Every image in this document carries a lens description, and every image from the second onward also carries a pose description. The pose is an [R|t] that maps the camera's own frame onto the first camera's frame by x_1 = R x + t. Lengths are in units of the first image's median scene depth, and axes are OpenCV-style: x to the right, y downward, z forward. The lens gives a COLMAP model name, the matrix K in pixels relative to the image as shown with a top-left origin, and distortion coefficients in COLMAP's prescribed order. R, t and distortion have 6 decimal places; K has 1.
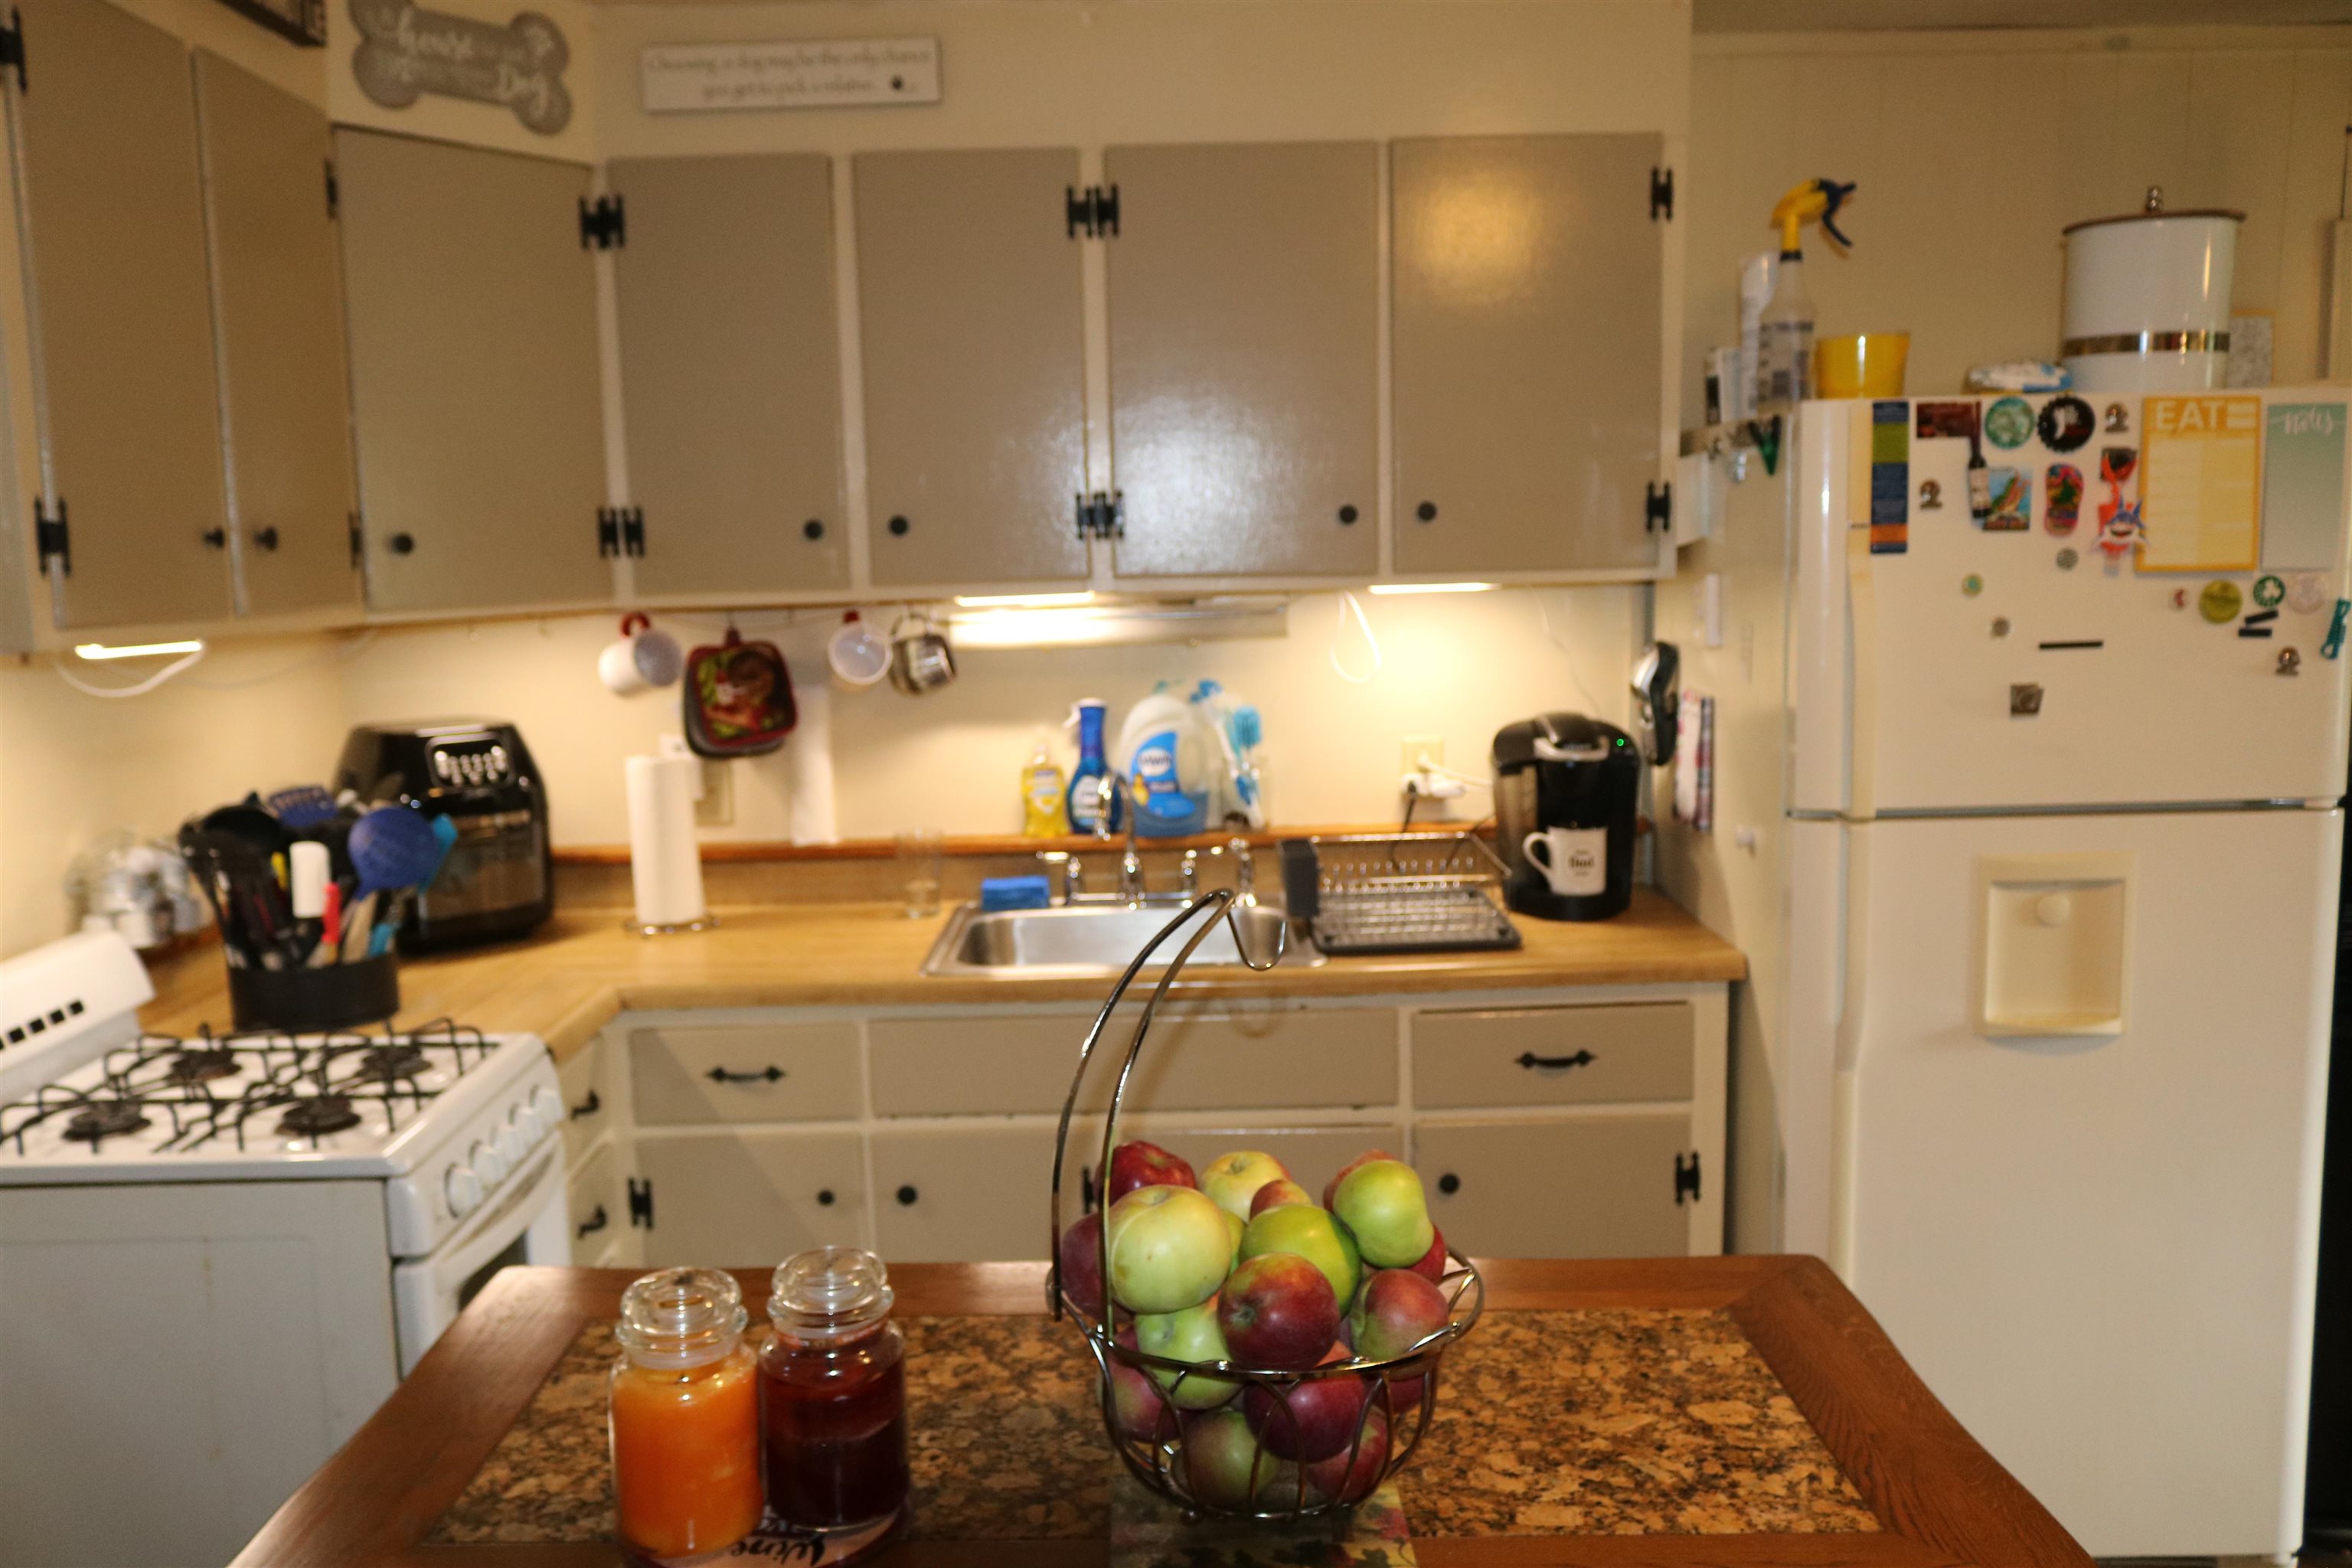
lens RADIAL K [[1876.5, 0, 1154.0], [0, 1876.5, 783.0], [0, 0, 1]] dist [-0.002486, -0.002684]
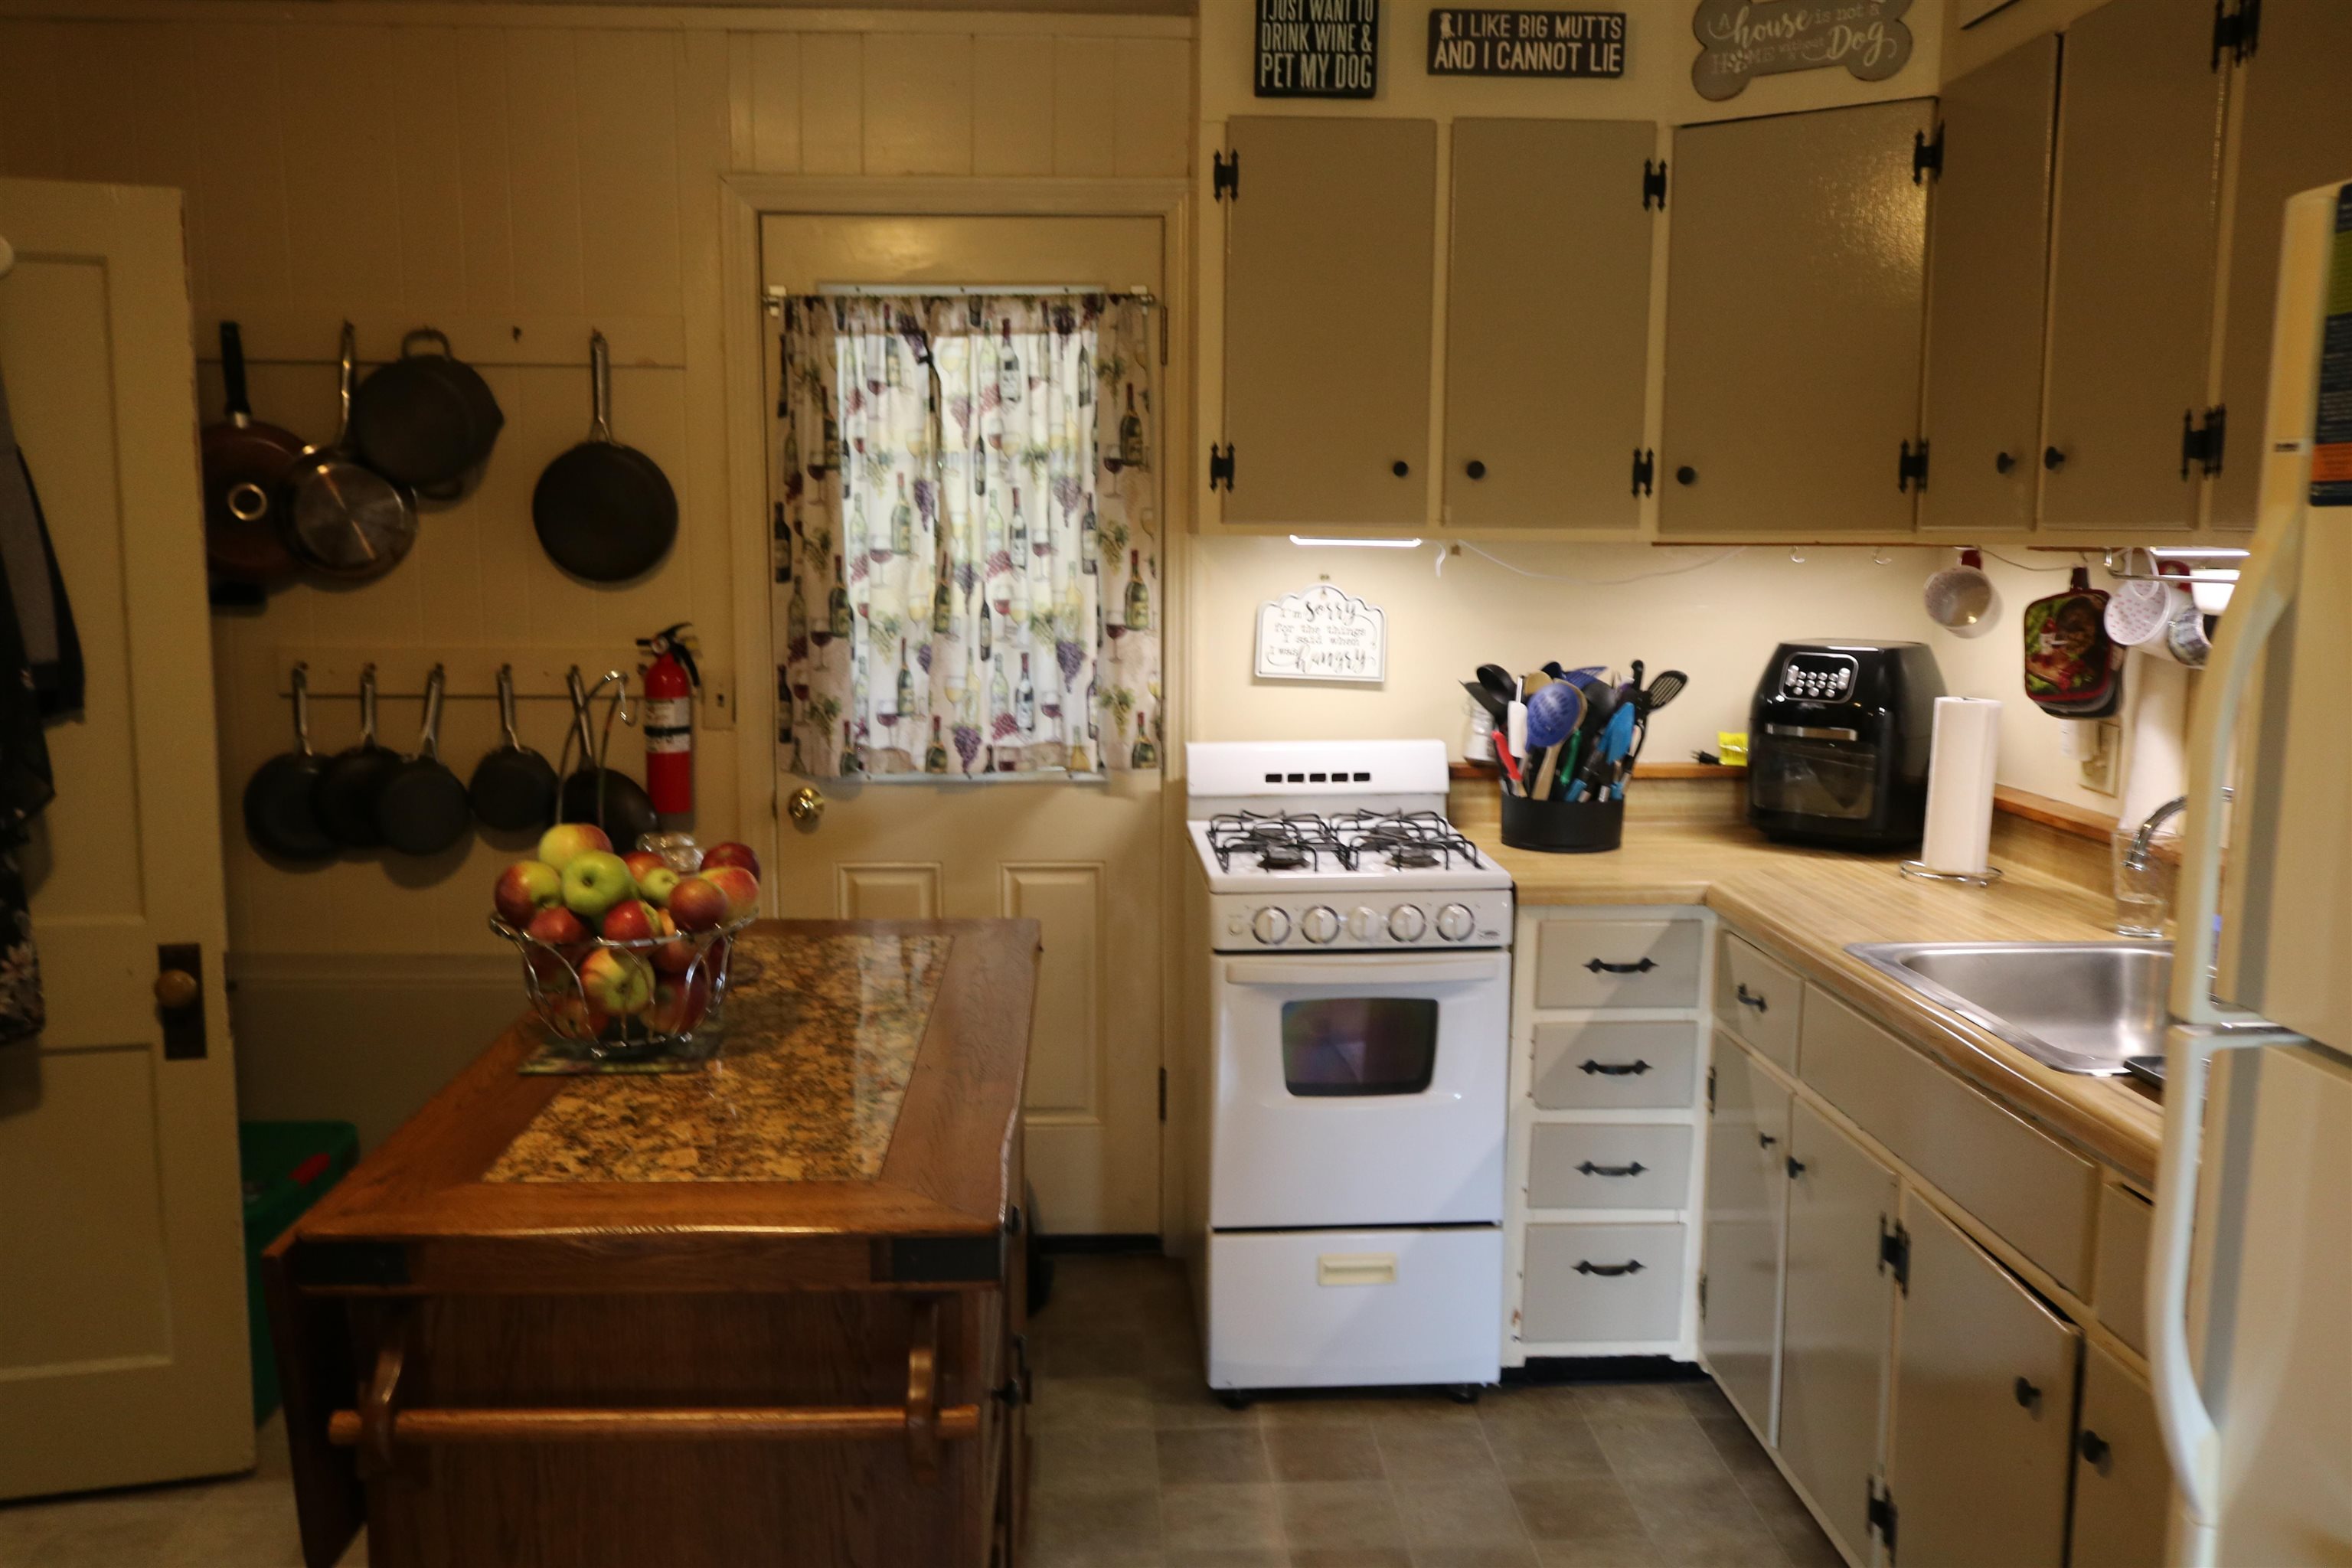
lens RADIAL K [[1876.5, 0, 1160.8], [0, 1876.5, 785.4], [0, 0, 1]] dist [-0.002486, -0.002684]
pose [[0.042819, 0.166250, -0.985153, 0.889032], [-0.133176, 0.978208, 0.159290, -0.091443], [0.990167, 0.124378, 0.064027, 0.703879]]
